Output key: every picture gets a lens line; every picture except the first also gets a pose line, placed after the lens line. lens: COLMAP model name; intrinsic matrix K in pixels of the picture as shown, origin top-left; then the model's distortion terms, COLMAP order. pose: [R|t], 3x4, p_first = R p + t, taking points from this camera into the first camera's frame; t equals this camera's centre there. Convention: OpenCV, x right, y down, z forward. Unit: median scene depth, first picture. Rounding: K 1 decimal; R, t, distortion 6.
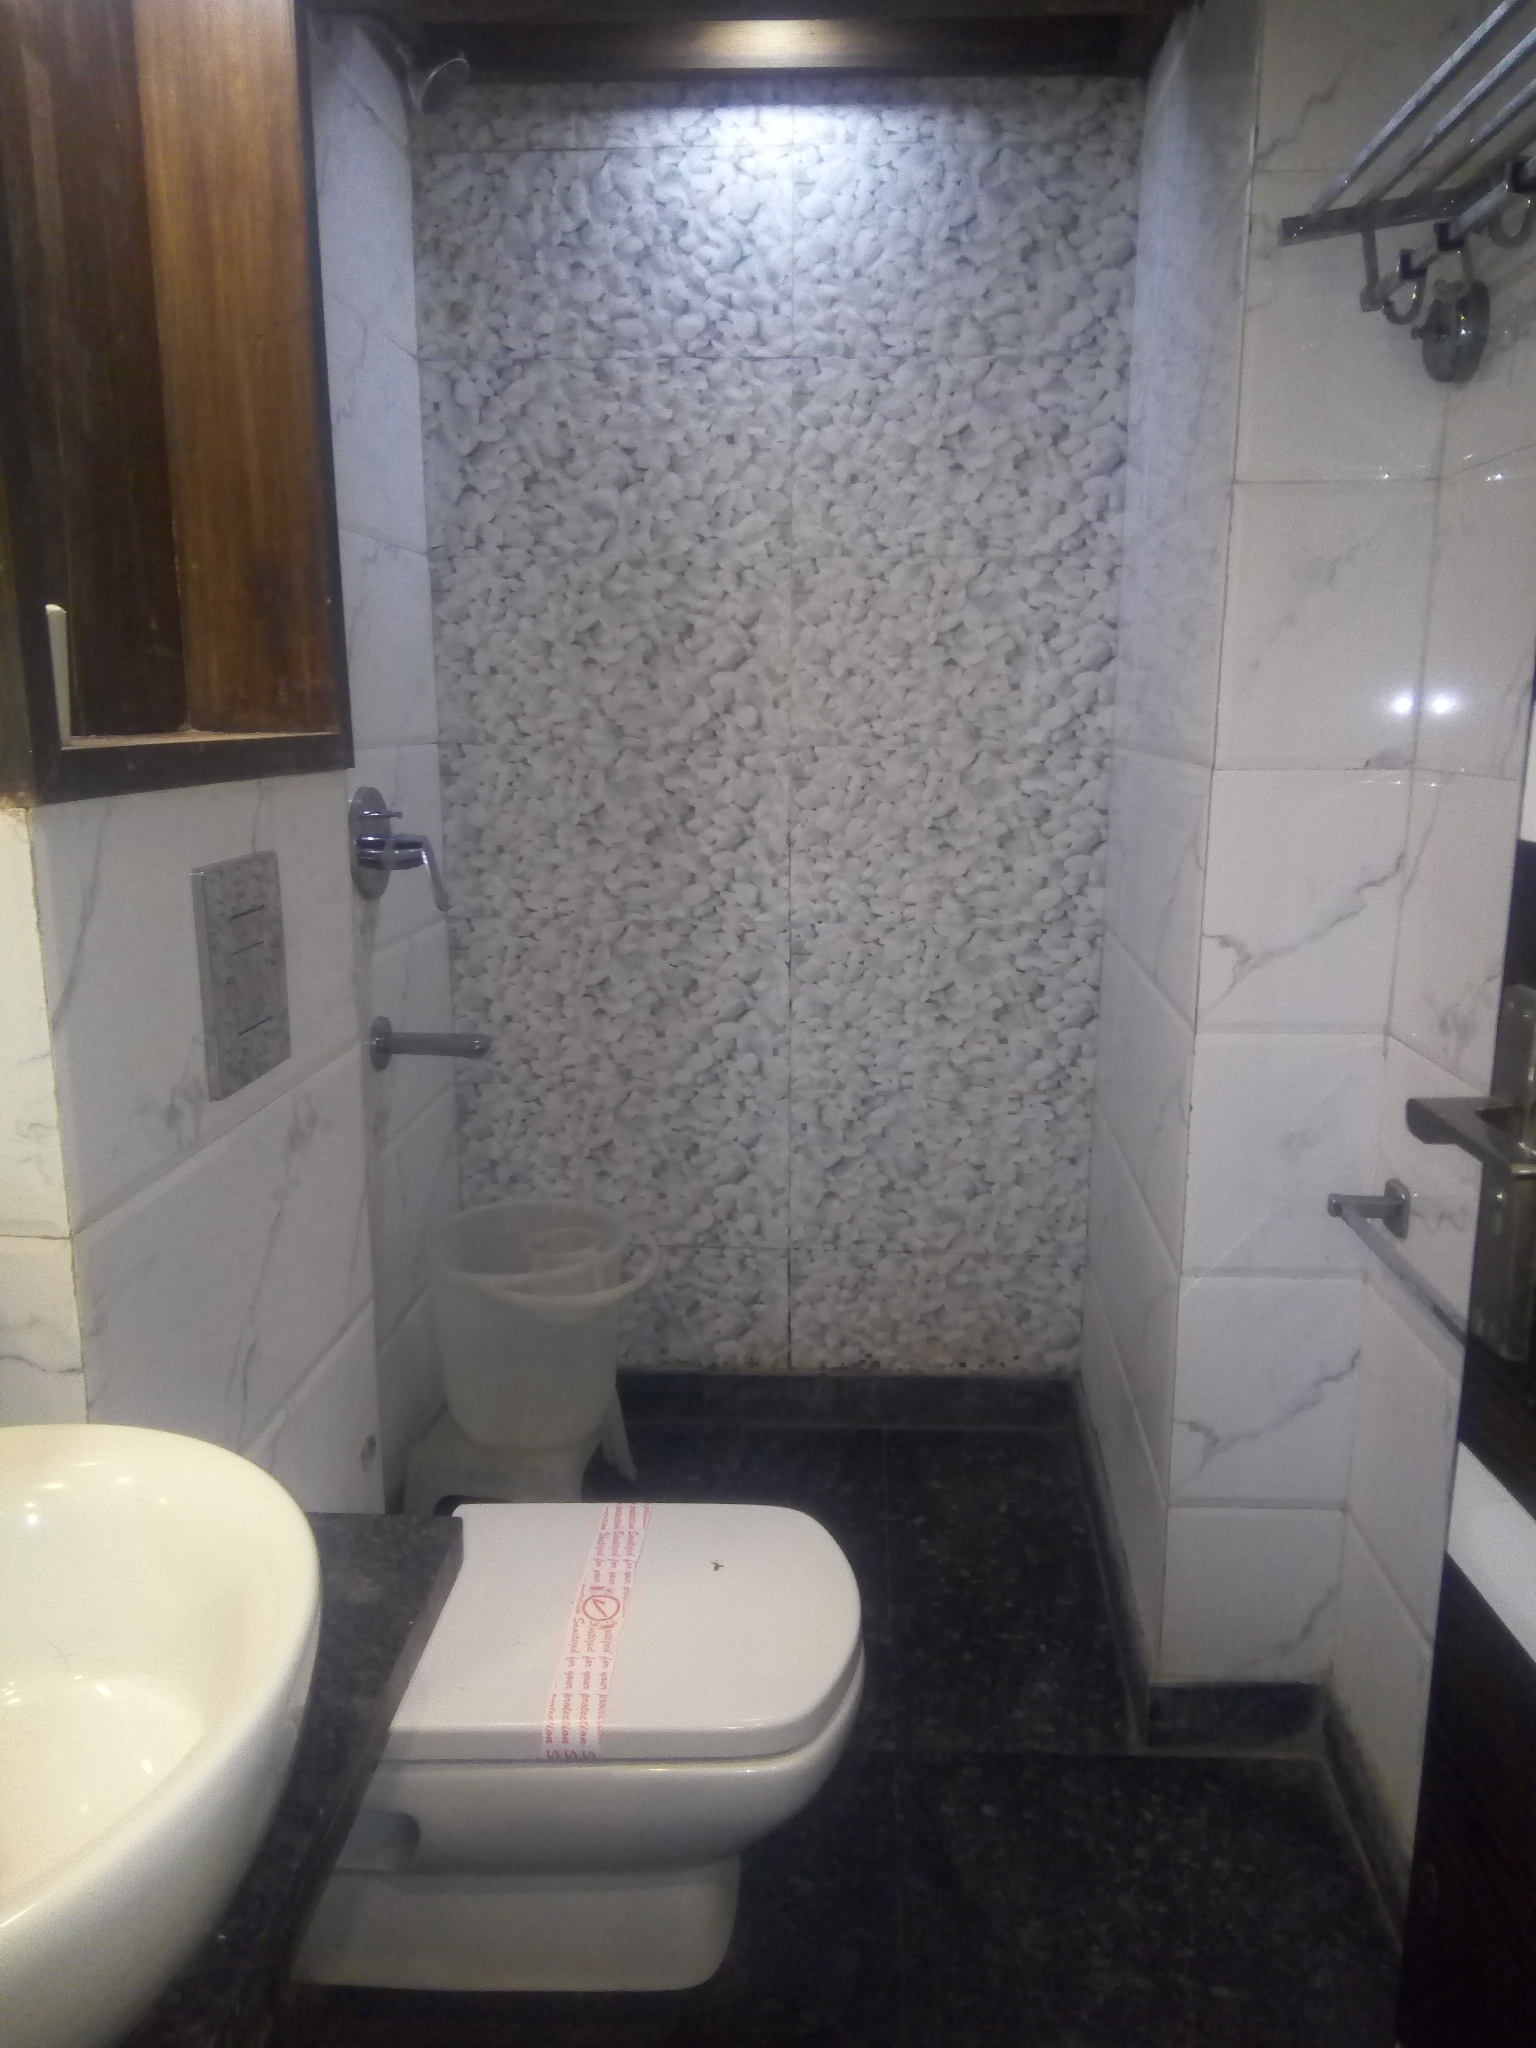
lens RADIAL K [[1454.0, 0, 811.3], [0, 1454.0, 1016.5], [0, 0, 1]] dist [0.099535, -0.151053]
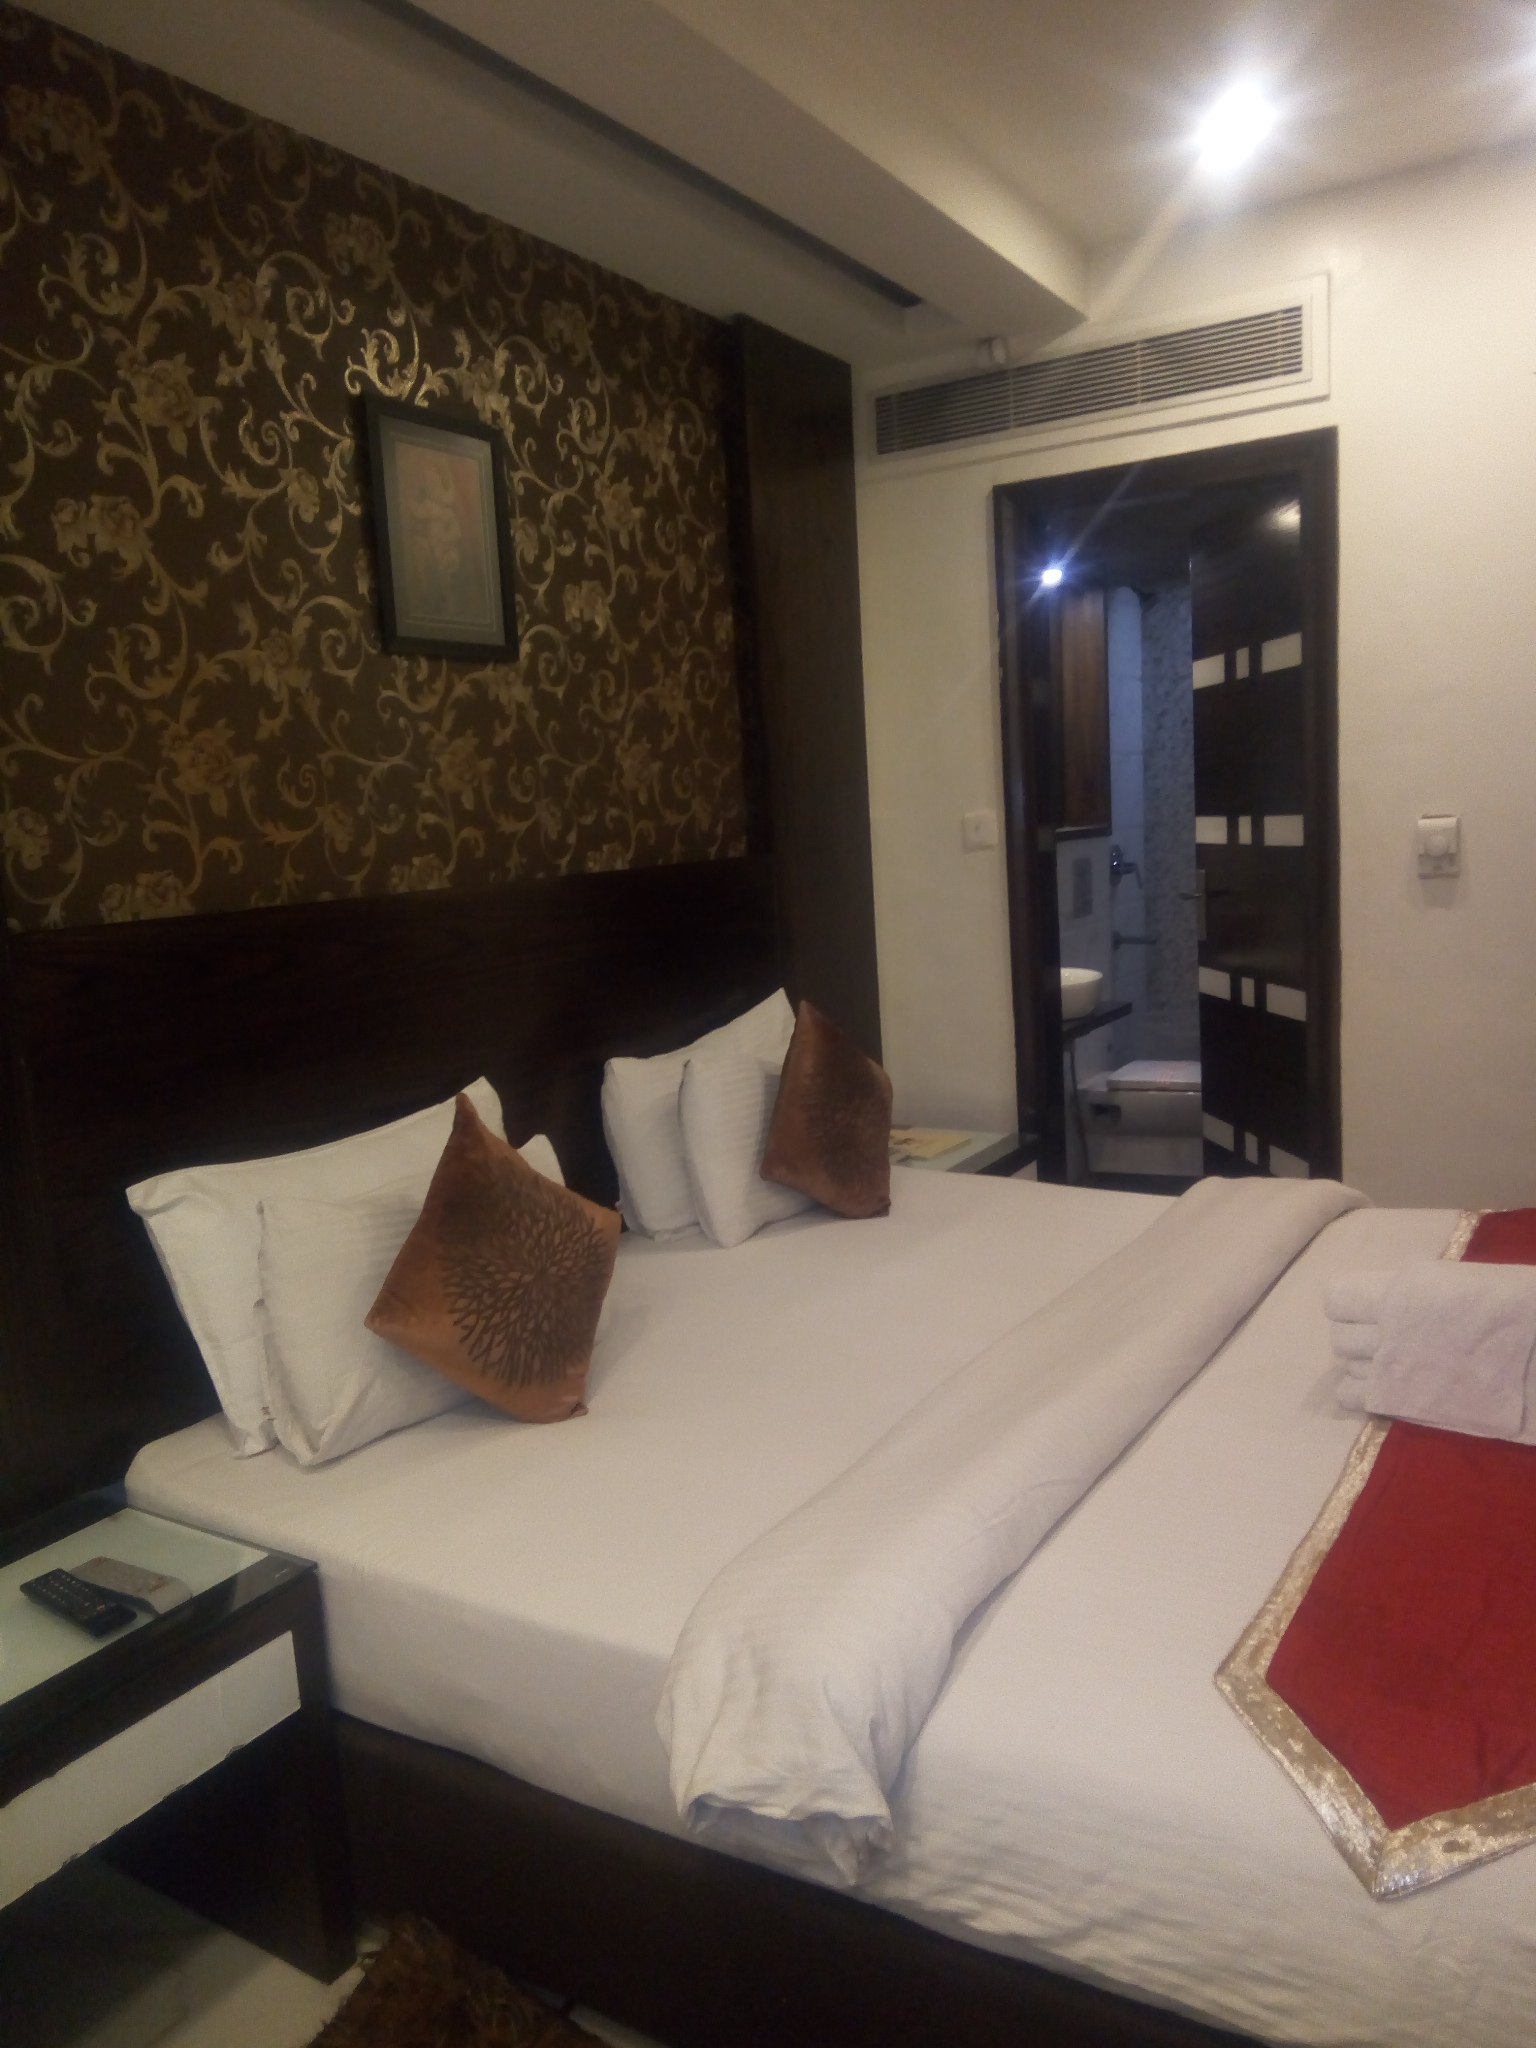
lens RADIAL K [[1473.5, 0, 816.1], [0, 1473.5, 1016.0], [0, 0, 1]] dist [0.082406, -0.109073]
pose [[0.881943, 0.013793, -0.471154, 0.444813], [-0.041443, 0.997970, -0.048360, 0.278783], [0.469530, 0.062176, 0.880724, -1.459165]]
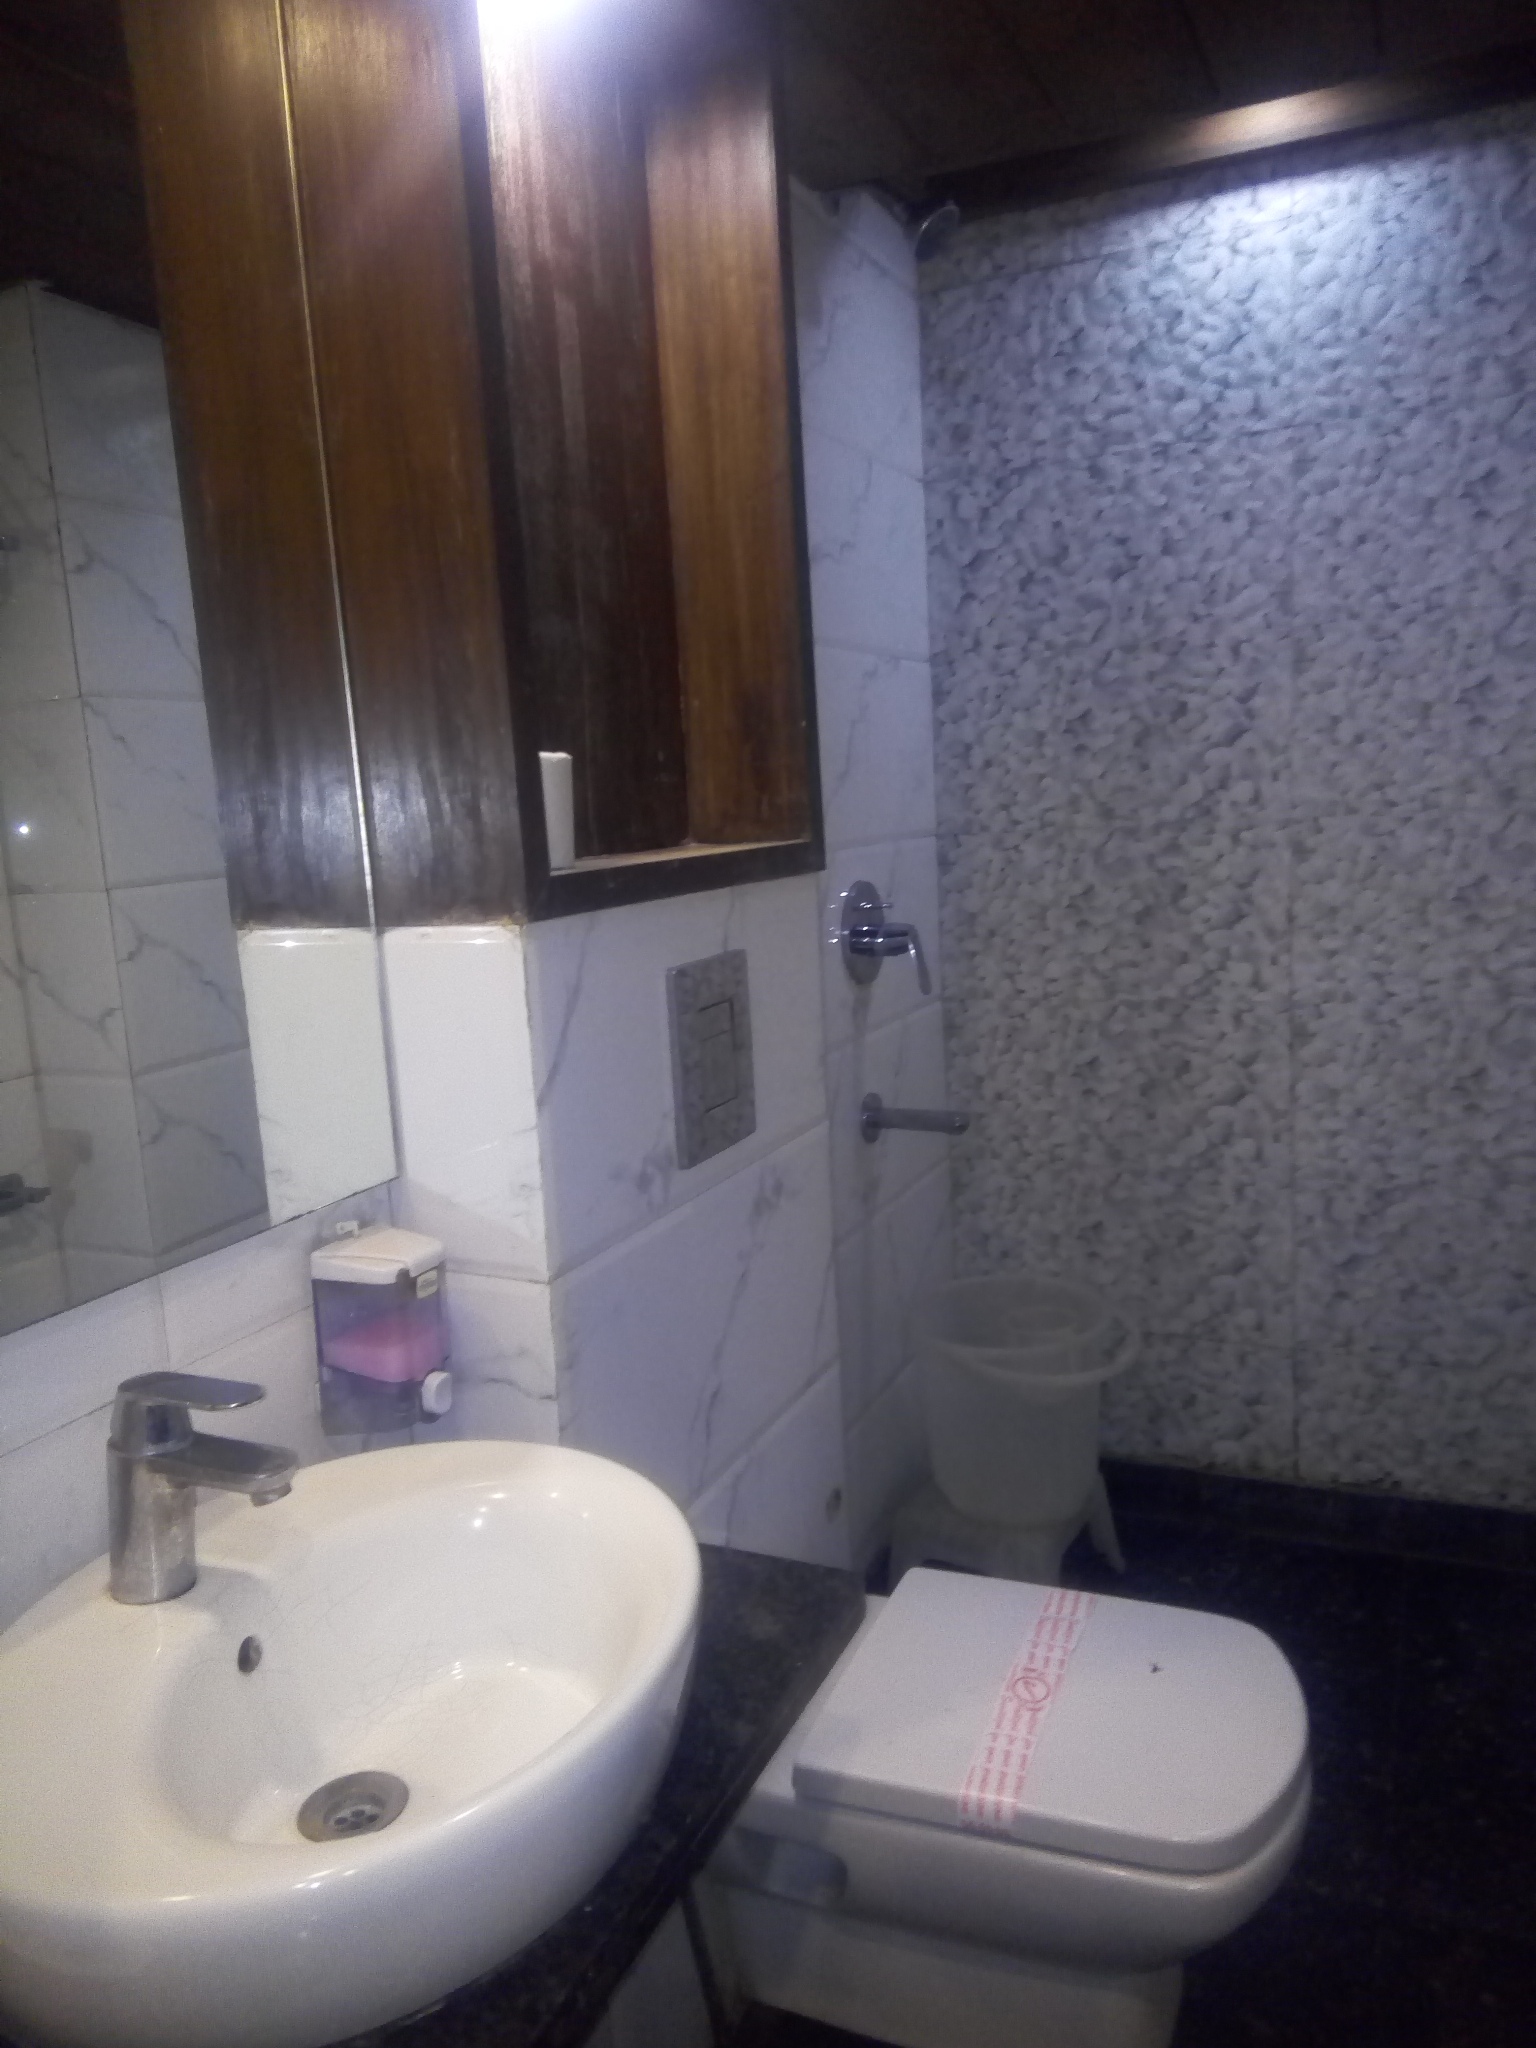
lens RADIAL K [[1473.5, 0, 816.1], [0, 1473.5, 1016.0], [0, 0, 1]] dist [0.082406, -0.109073]
pose [[0.929773, 0.002434, -0.368127, 0.058108], [-0.020096, 0.998823, -0.044151, -0.007025], [0.367586, 0.048449, 0.928727, -0.015909]]
